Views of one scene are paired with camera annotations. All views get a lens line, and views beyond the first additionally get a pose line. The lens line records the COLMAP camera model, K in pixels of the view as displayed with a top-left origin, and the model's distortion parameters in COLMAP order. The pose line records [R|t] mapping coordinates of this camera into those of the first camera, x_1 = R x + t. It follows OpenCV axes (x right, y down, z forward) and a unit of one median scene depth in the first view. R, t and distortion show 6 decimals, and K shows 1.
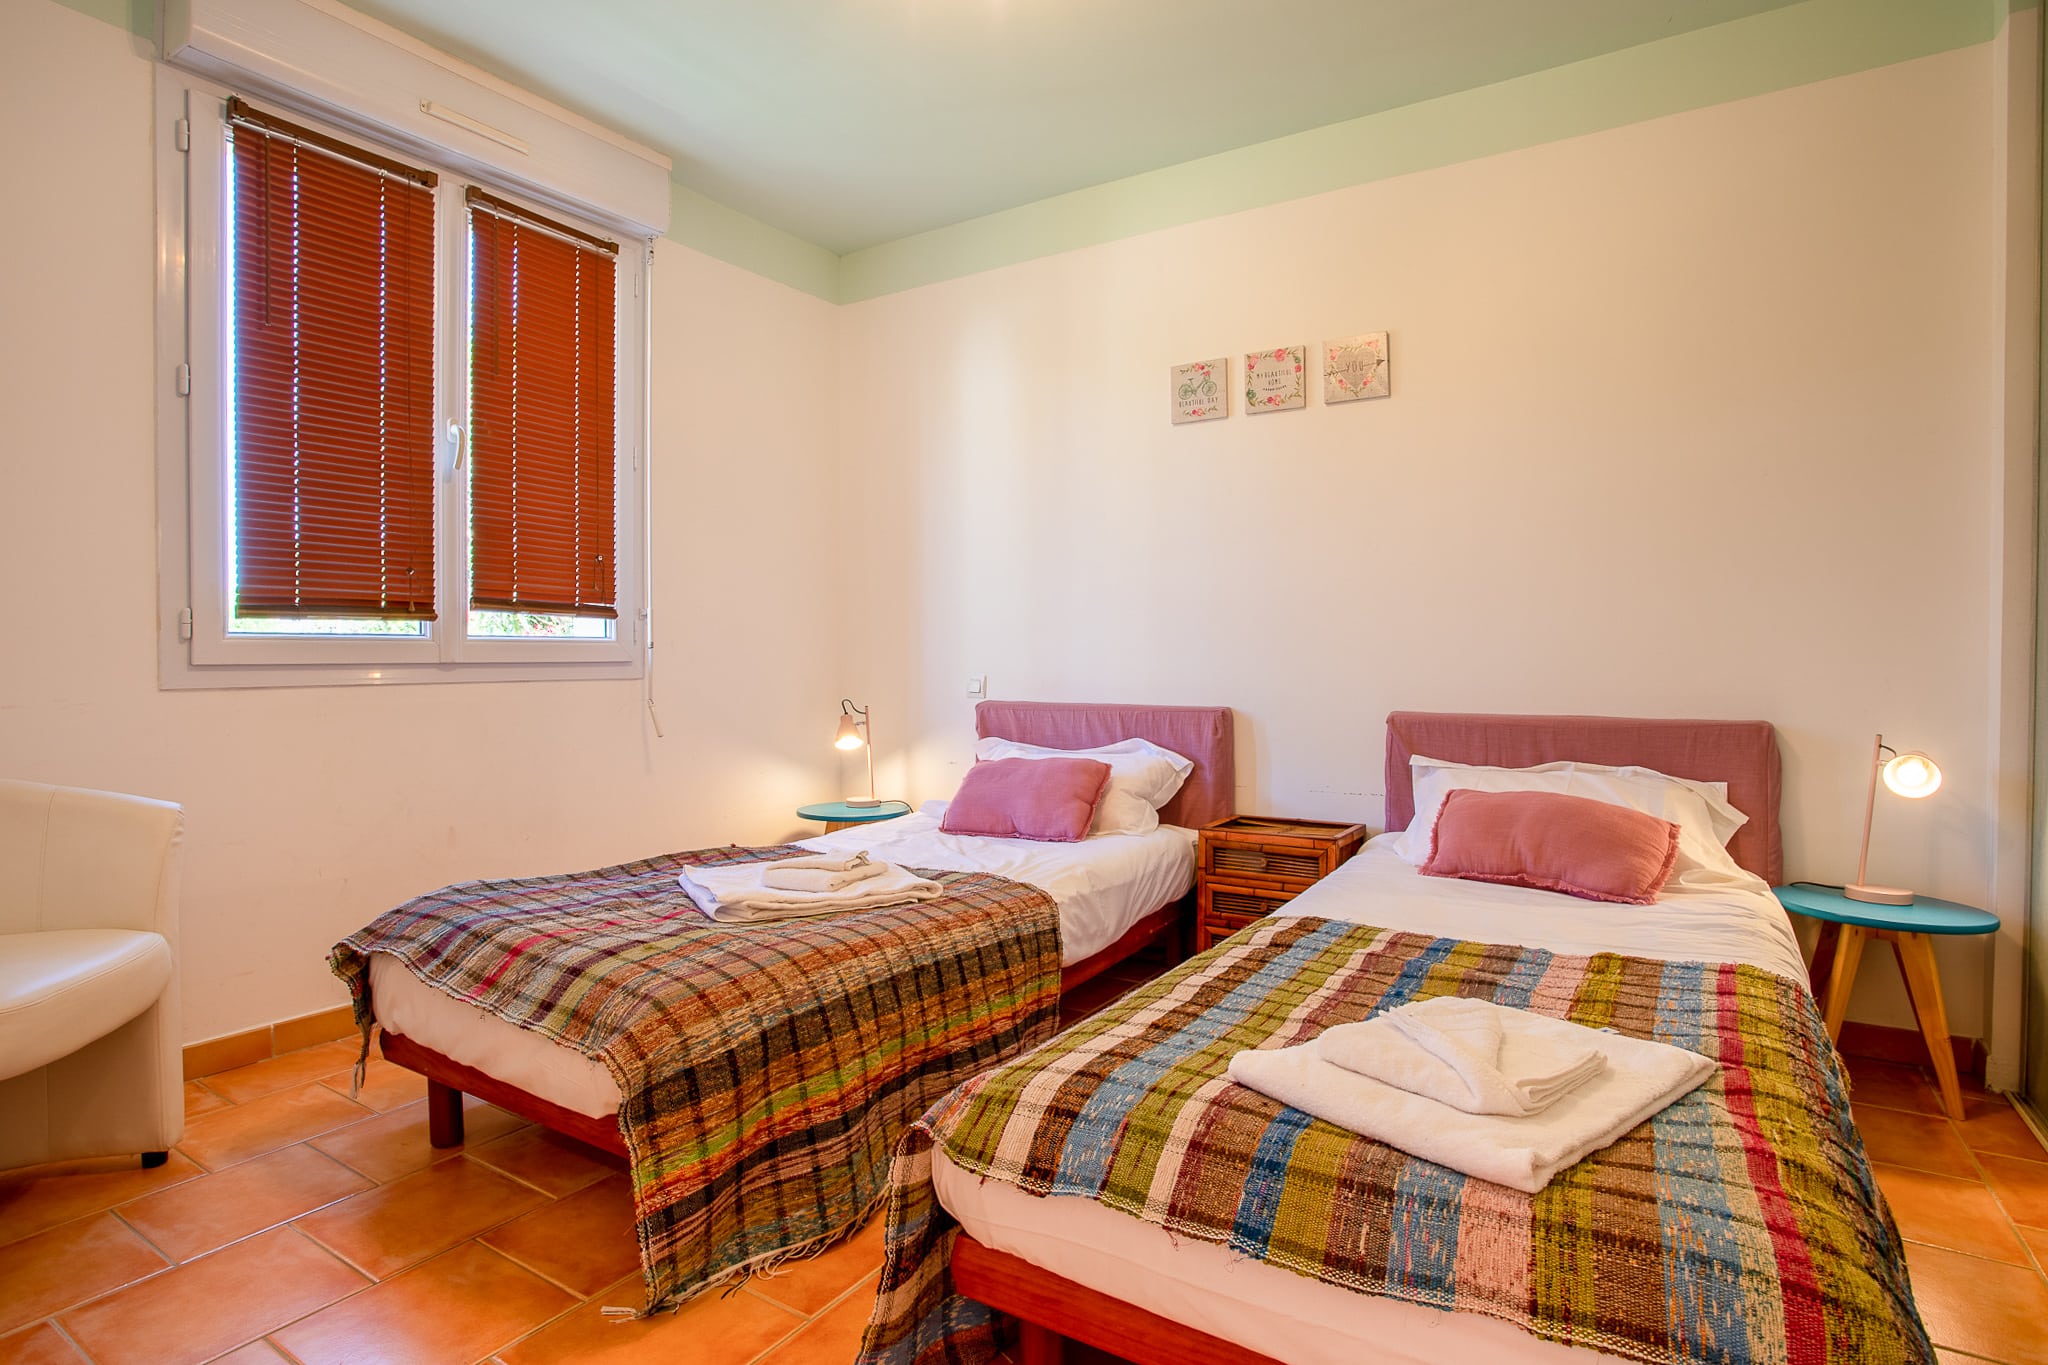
lens RADIAL K [[1040.4, 0, 1024.0], [0, 1040.4, 682.5], [0, 0, 1]] dist [-0.080731, 0.049875]
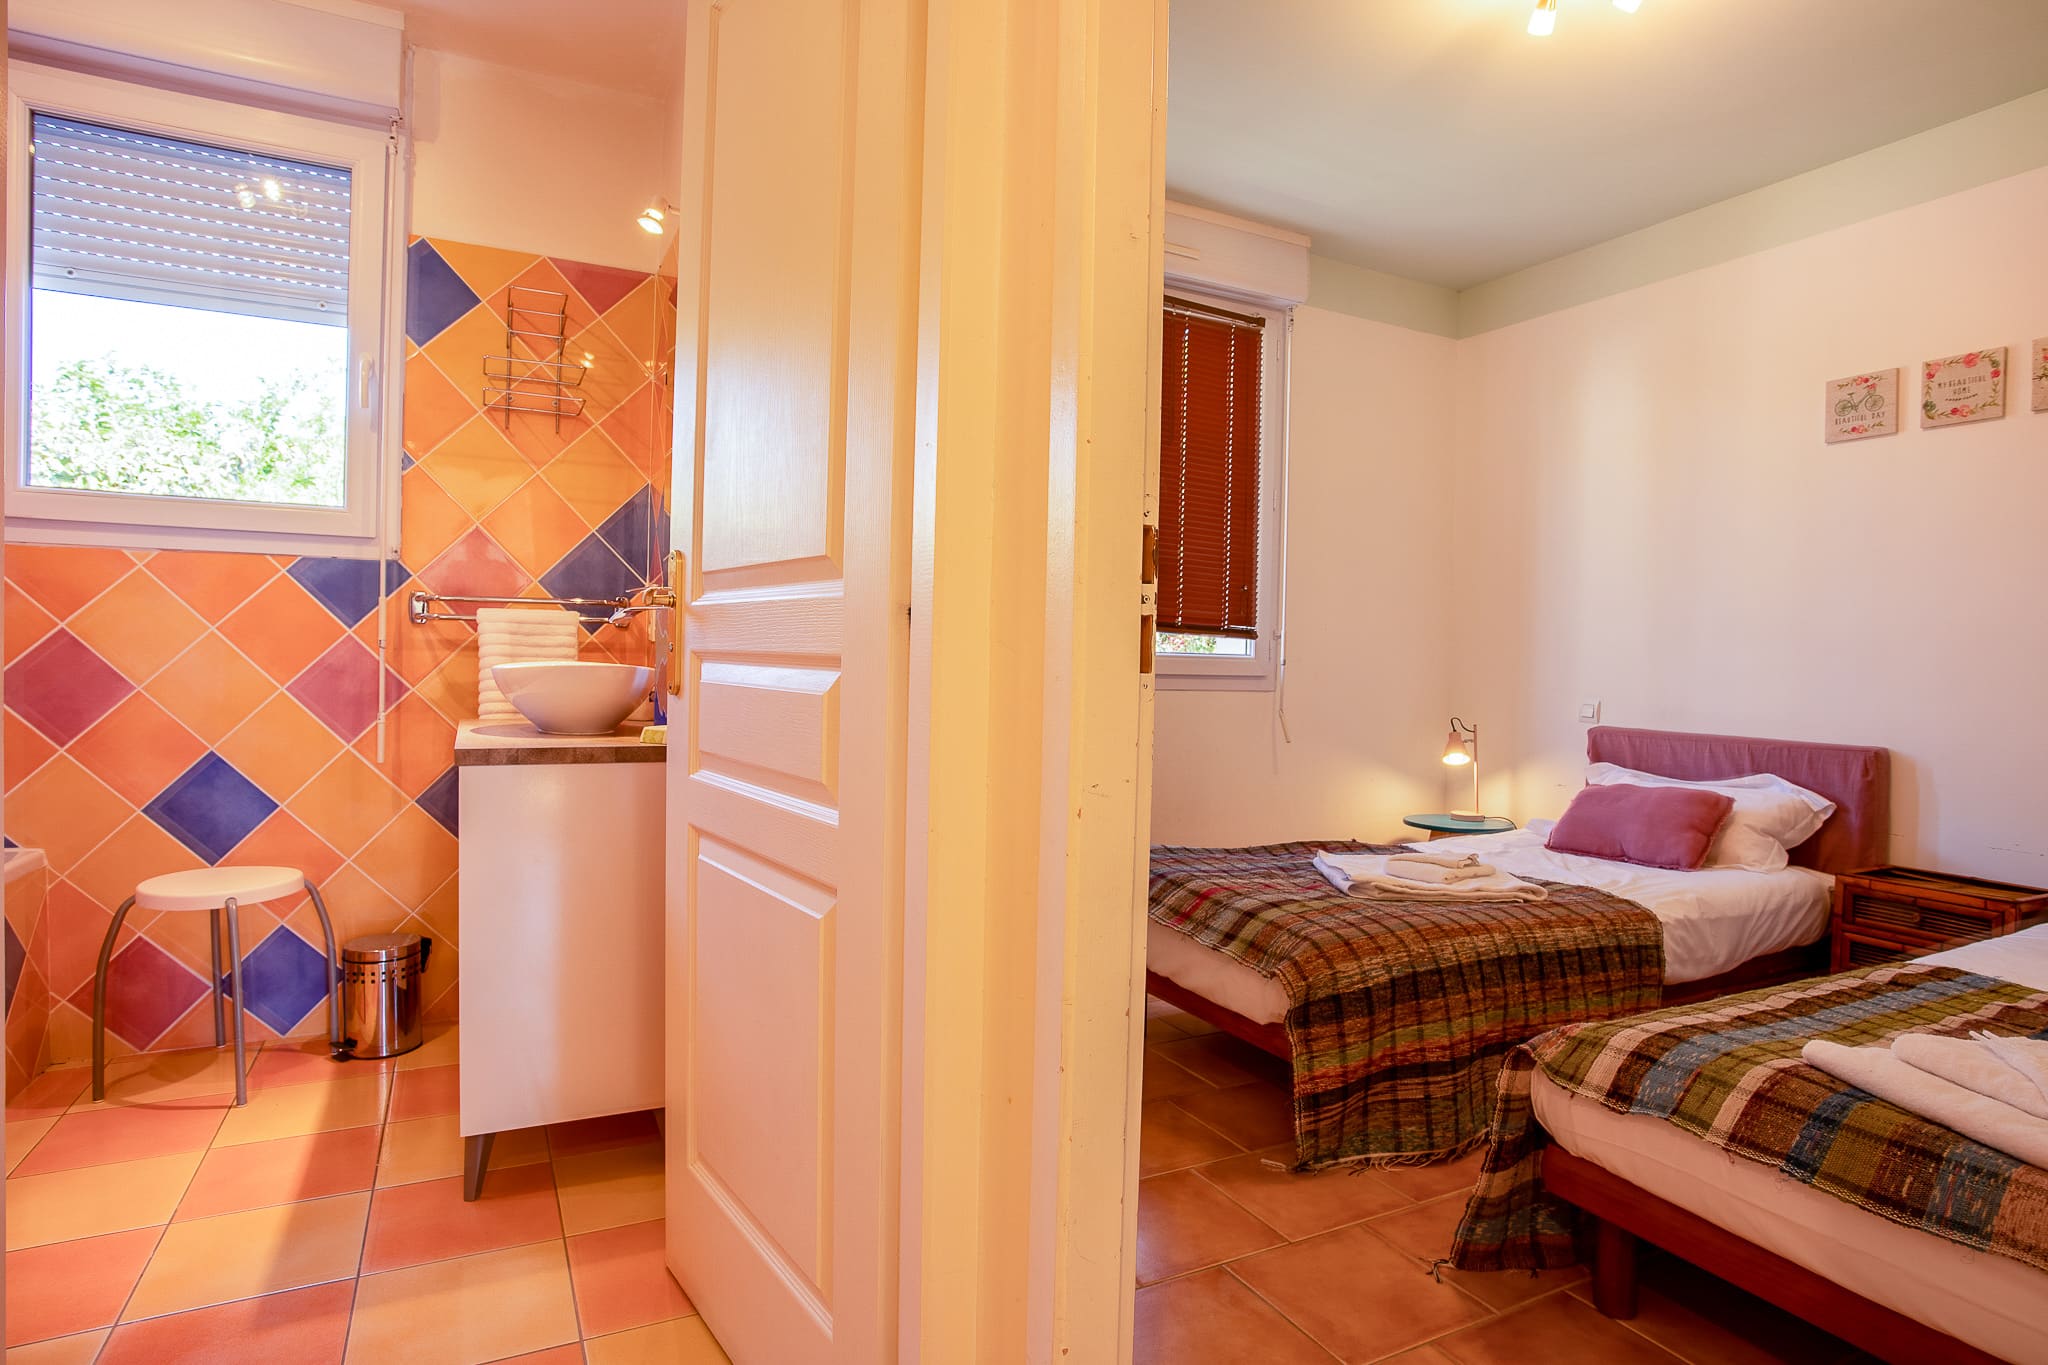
lens RADIAL K [[1140.1, 0, 1024.0], [0, 1140.1, 682.5], [0, 0, 1]] dist [-0.076399, 0.038790]
pose [[0.869786, 0.037508, -0.492002, 0.021712], [-0.039690, 0.999194, 0.006008, -0.017703], [0.491831, 0.014302, 0.870573, -0.430447]]
